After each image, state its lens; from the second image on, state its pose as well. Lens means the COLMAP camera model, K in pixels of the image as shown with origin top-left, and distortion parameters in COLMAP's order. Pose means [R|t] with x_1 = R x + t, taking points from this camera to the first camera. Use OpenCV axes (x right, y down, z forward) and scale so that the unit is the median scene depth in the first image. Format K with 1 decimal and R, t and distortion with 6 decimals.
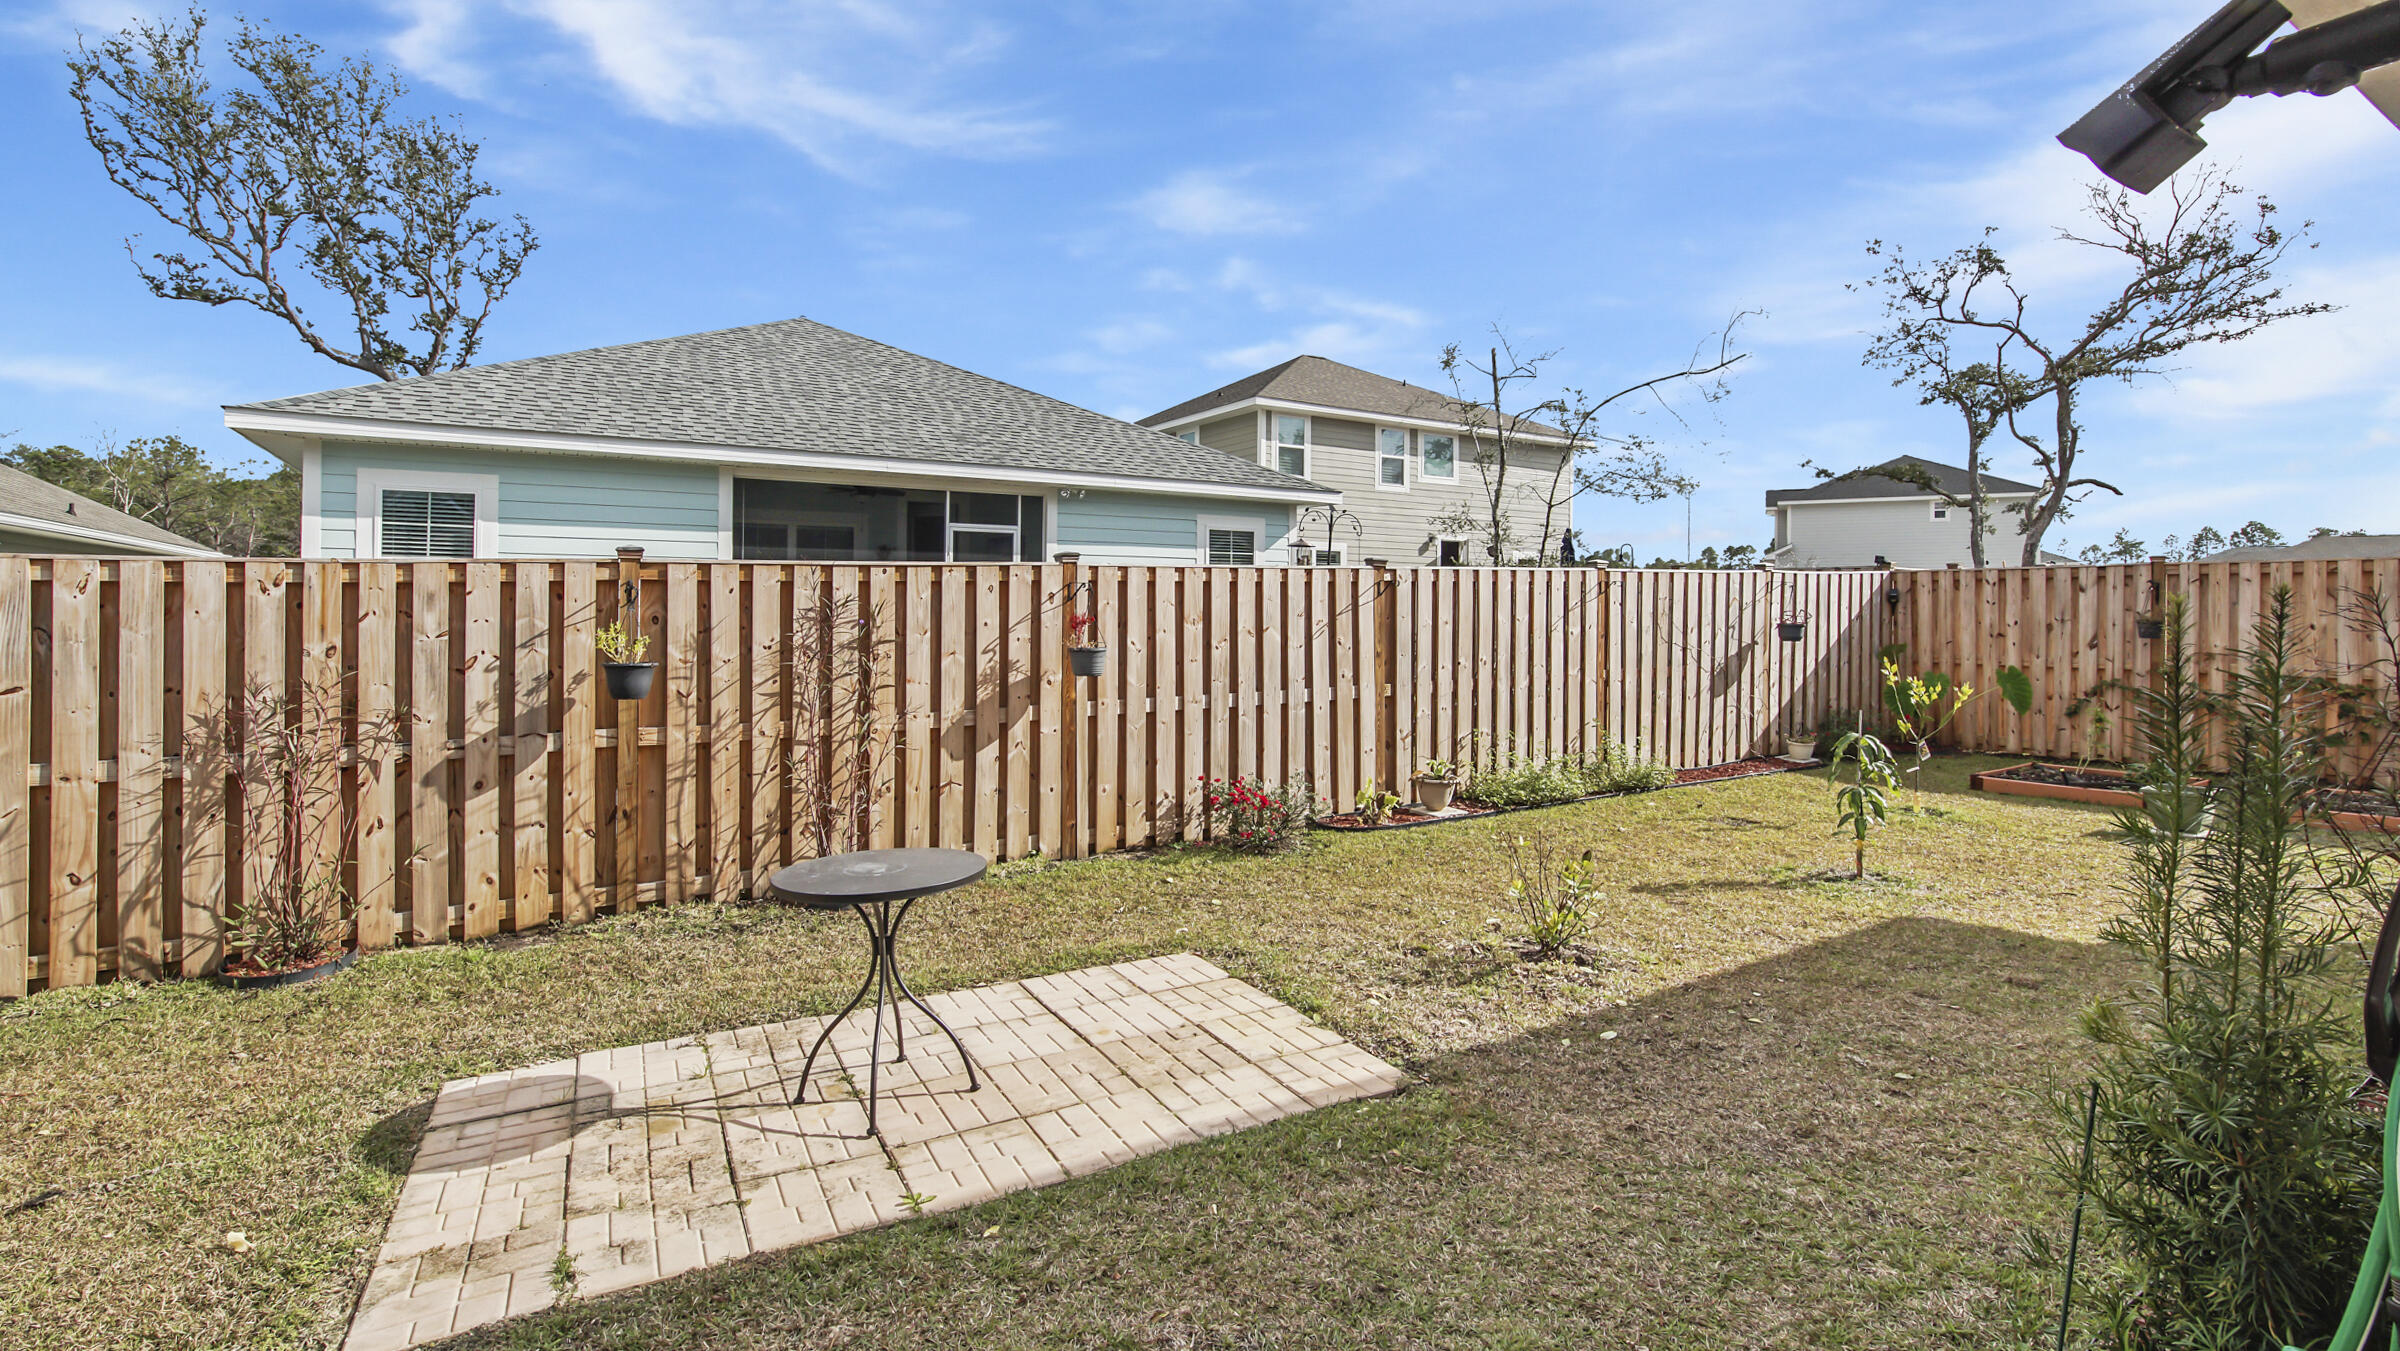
lens RADIAL K [[1078.3, 0, 1198.7], [0, 1078.3, 573.0], [0, 0, 1]] dist [-0.039325, 0.008512]
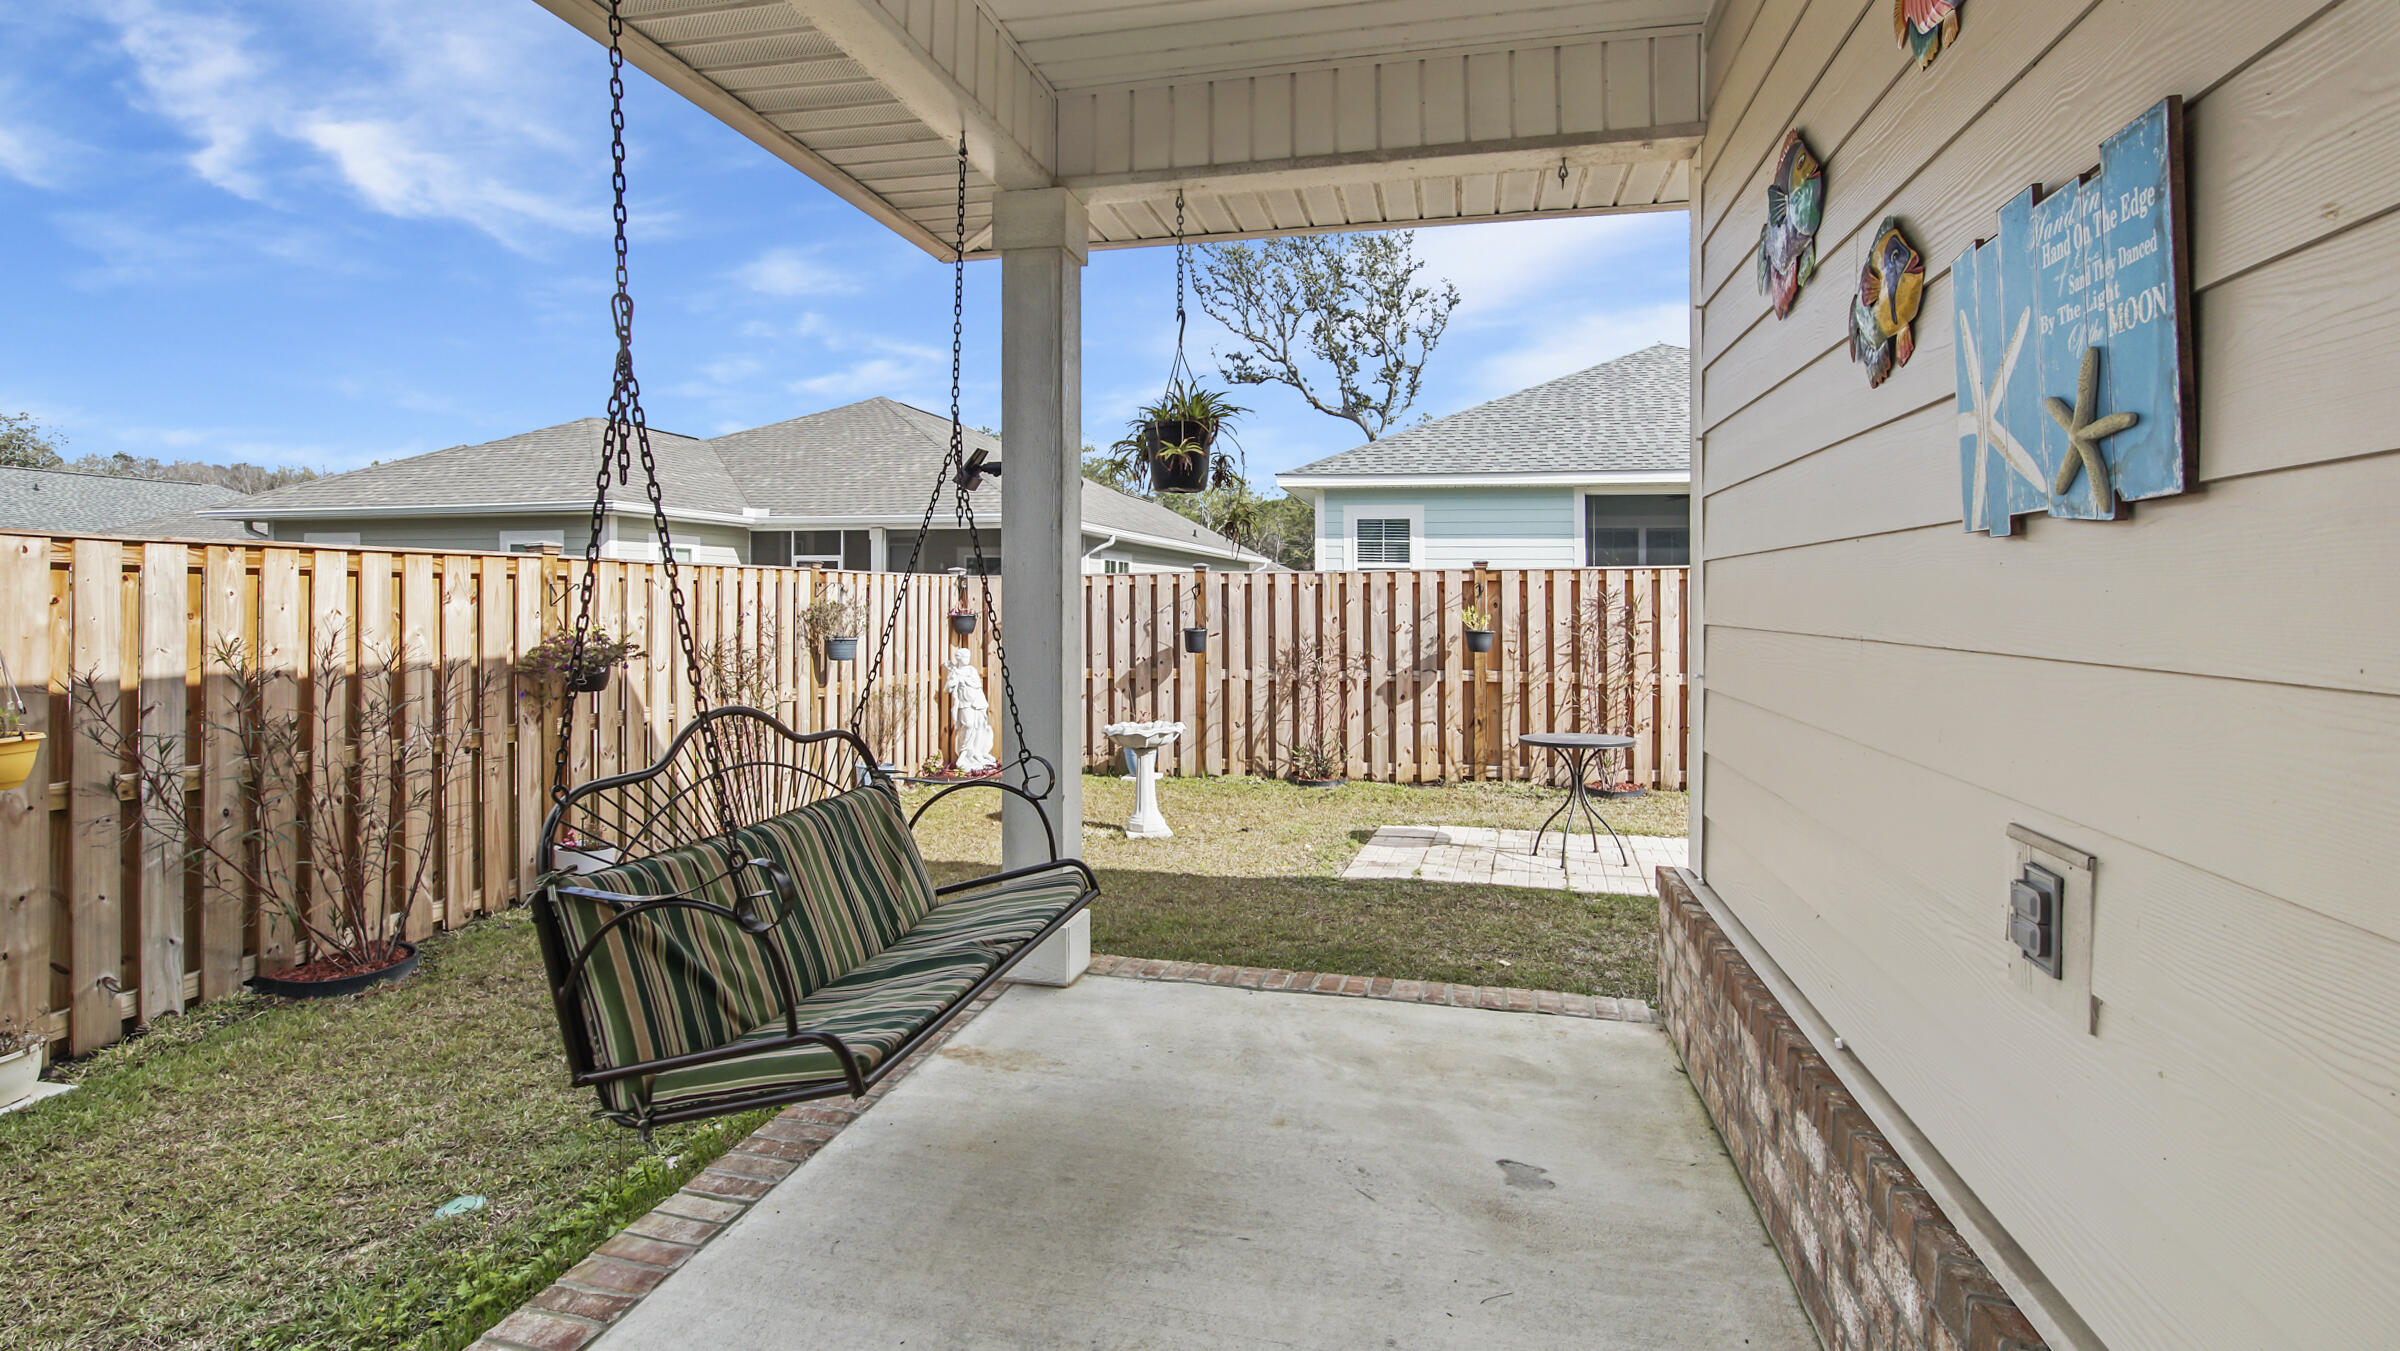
lens RADIAL K [[1121.1, 0, 1192.0], [0, 1121.1, 599.9], [0, 0, 1]] dist [-0.001056, -0.000281]
pose [[0.691882, 0.007273, -0.721974, 0.385148], [0.017623, 0.999481, 0.026957, -0.017285], [0.721795, -0.031374, 0.691395, -0.490216]]
